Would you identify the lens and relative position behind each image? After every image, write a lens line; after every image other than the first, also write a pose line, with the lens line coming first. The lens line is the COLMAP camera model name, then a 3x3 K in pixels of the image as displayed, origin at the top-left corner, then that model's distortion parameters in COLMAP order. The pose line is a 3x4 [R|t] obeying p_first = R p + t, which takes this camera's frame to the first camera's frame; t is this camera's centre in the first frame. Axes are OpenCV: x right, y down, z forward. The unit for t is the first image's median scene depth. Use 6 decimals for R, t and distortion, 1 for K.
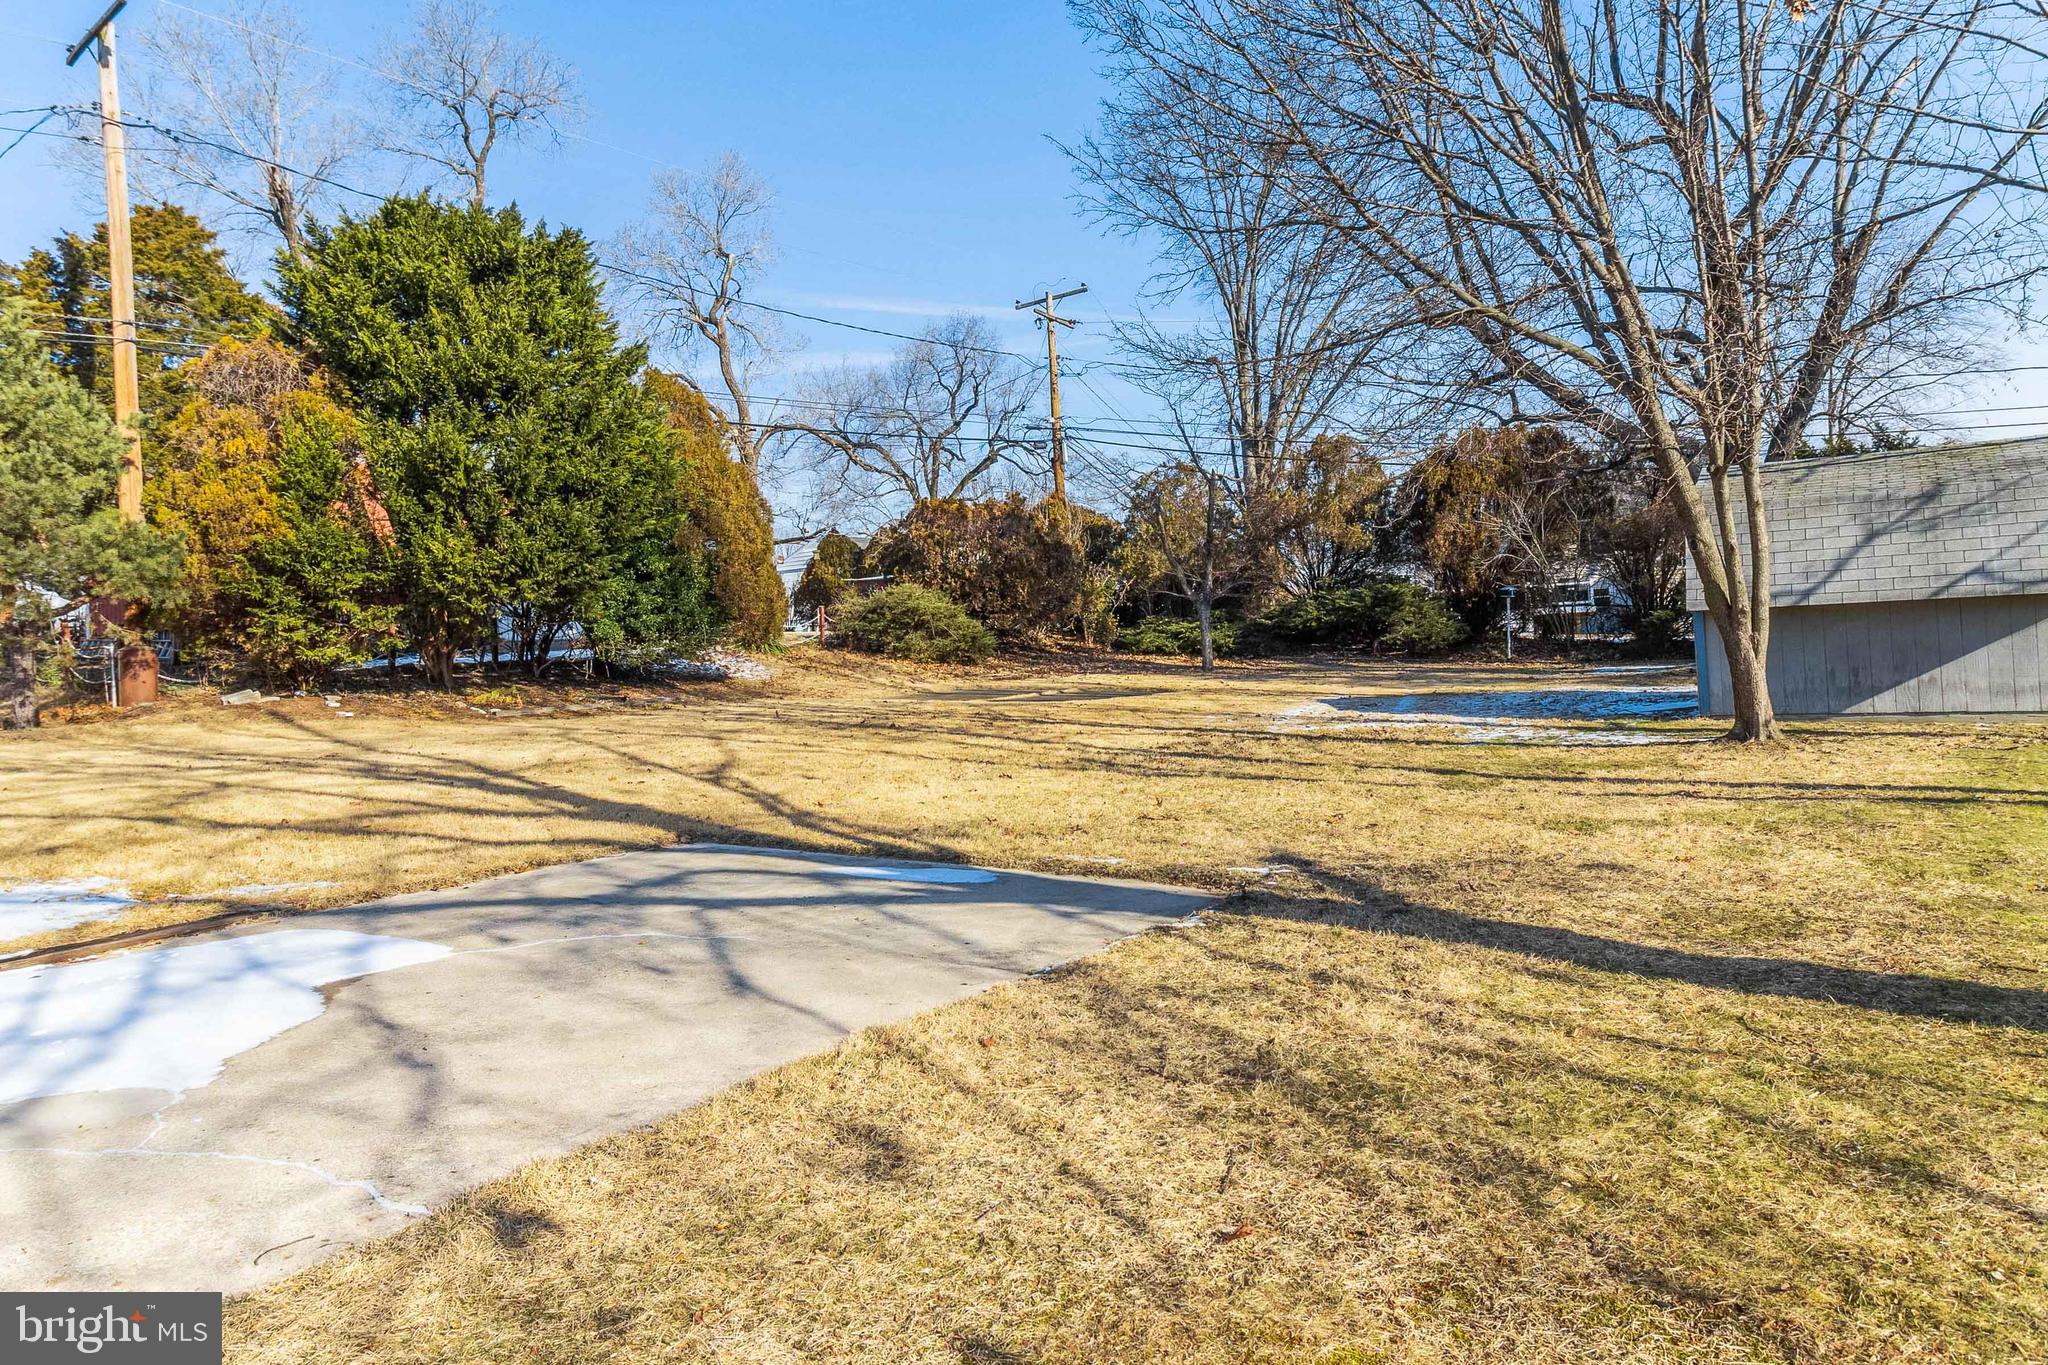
lens RADIAL K [[1334.4, 0, 1029.3], [0, 1334.4, 666.2], [0, 0, 1]] dist [0.019149, 0.000459]
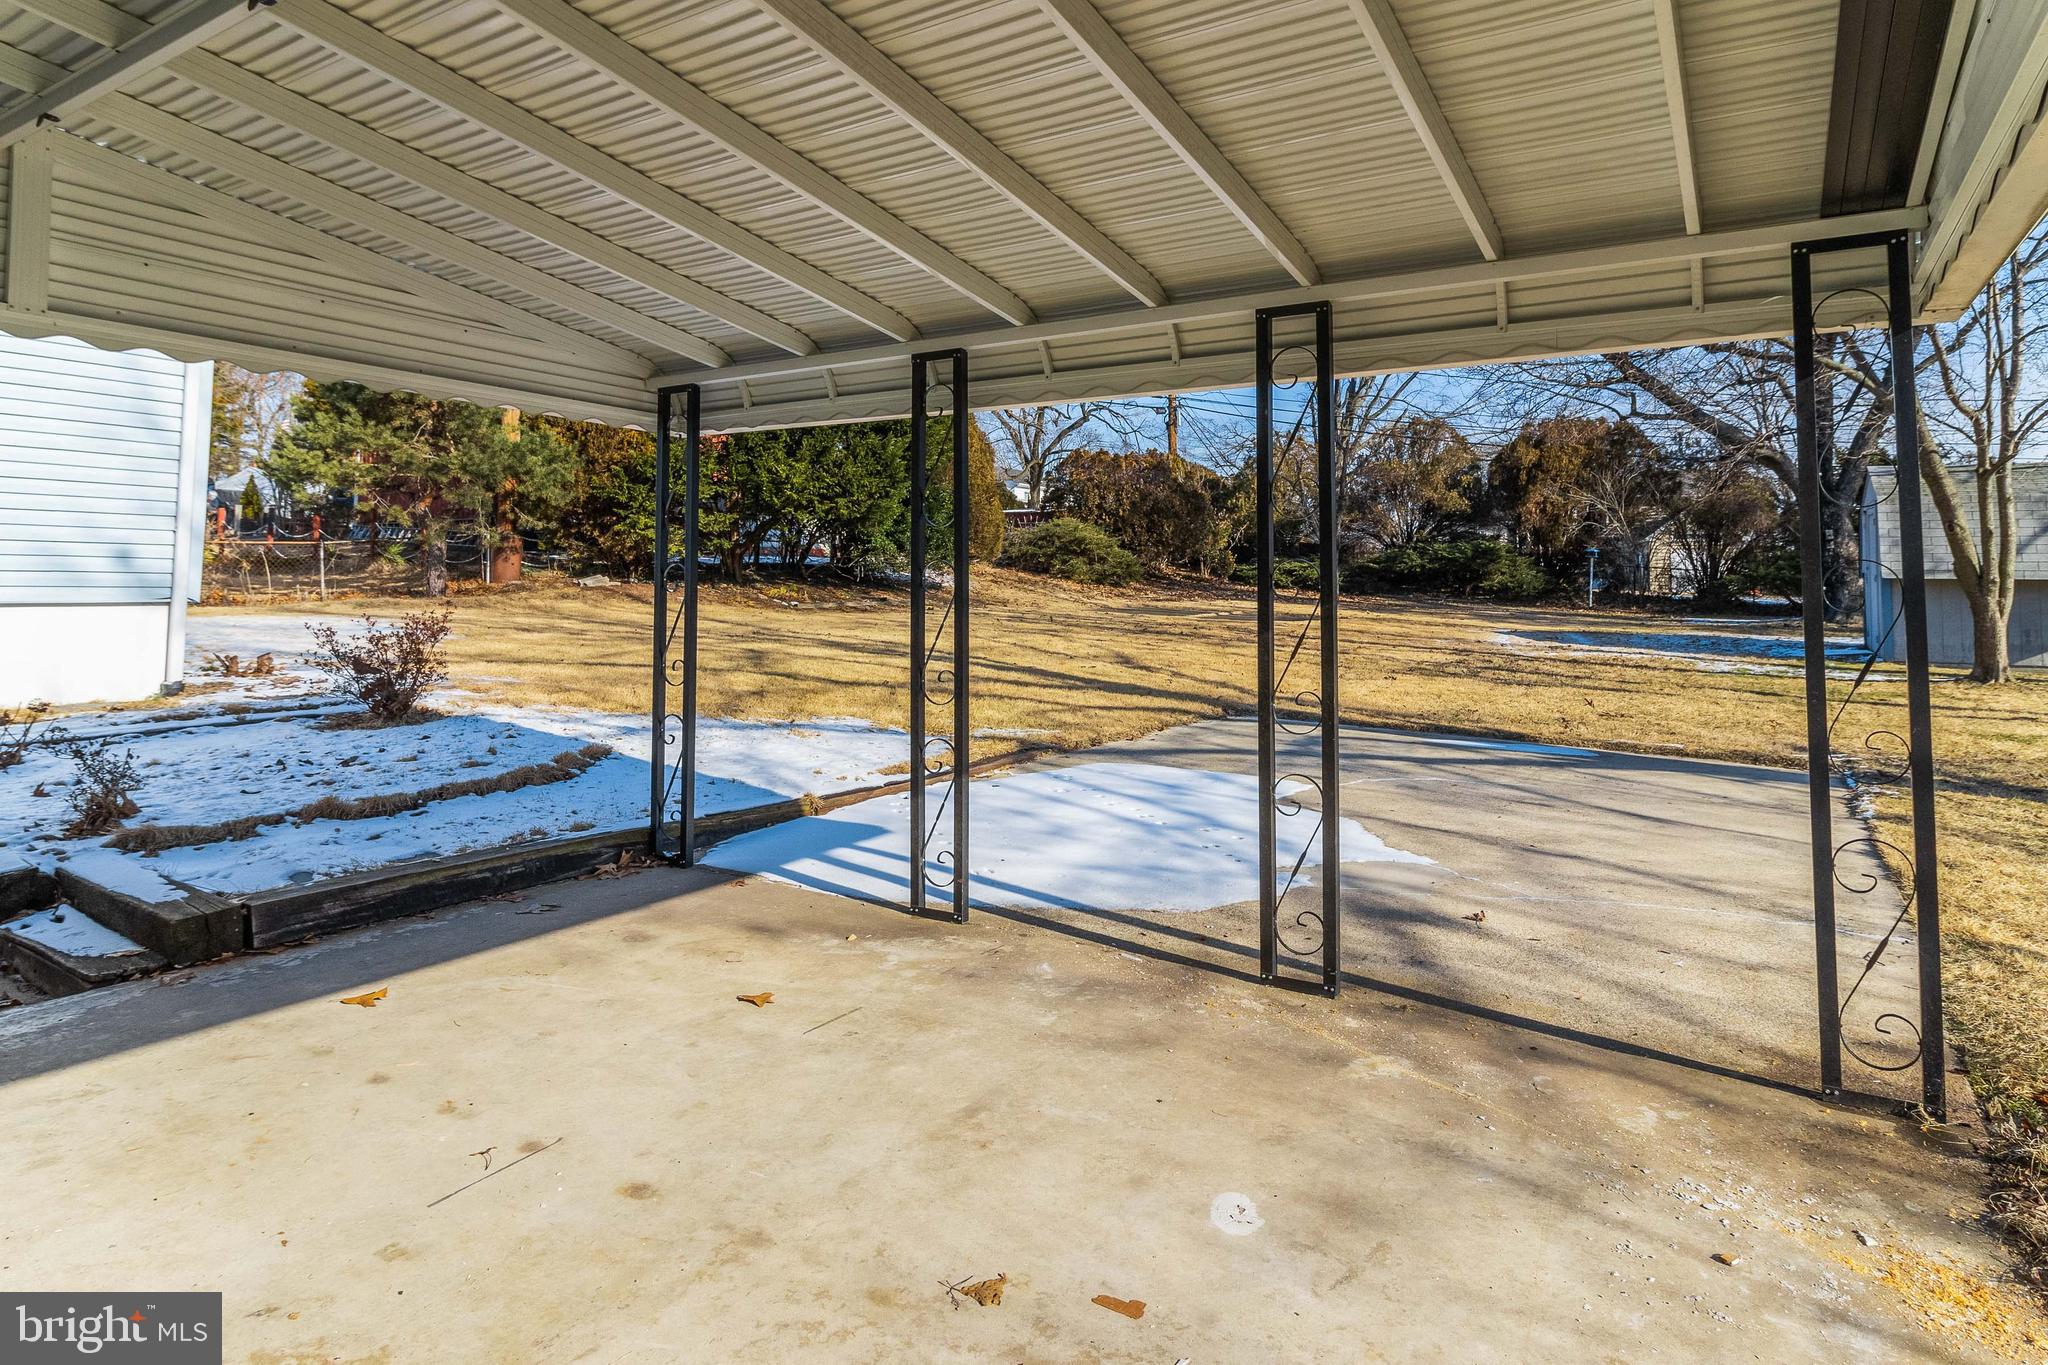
lens RADIAL K [[1122.2, 0, 1066.8], [0, 1122.2, 521.8], [0, 0, 1]] dist [-0.006071, -0.000077]
pose [[0.998208, 0.056837, 0.018742, -0.147084], [-0.055581, 0.996538, -0.061825, 0.006936], [-0.022191, 0.060672, 0.997911, -0.023453]]
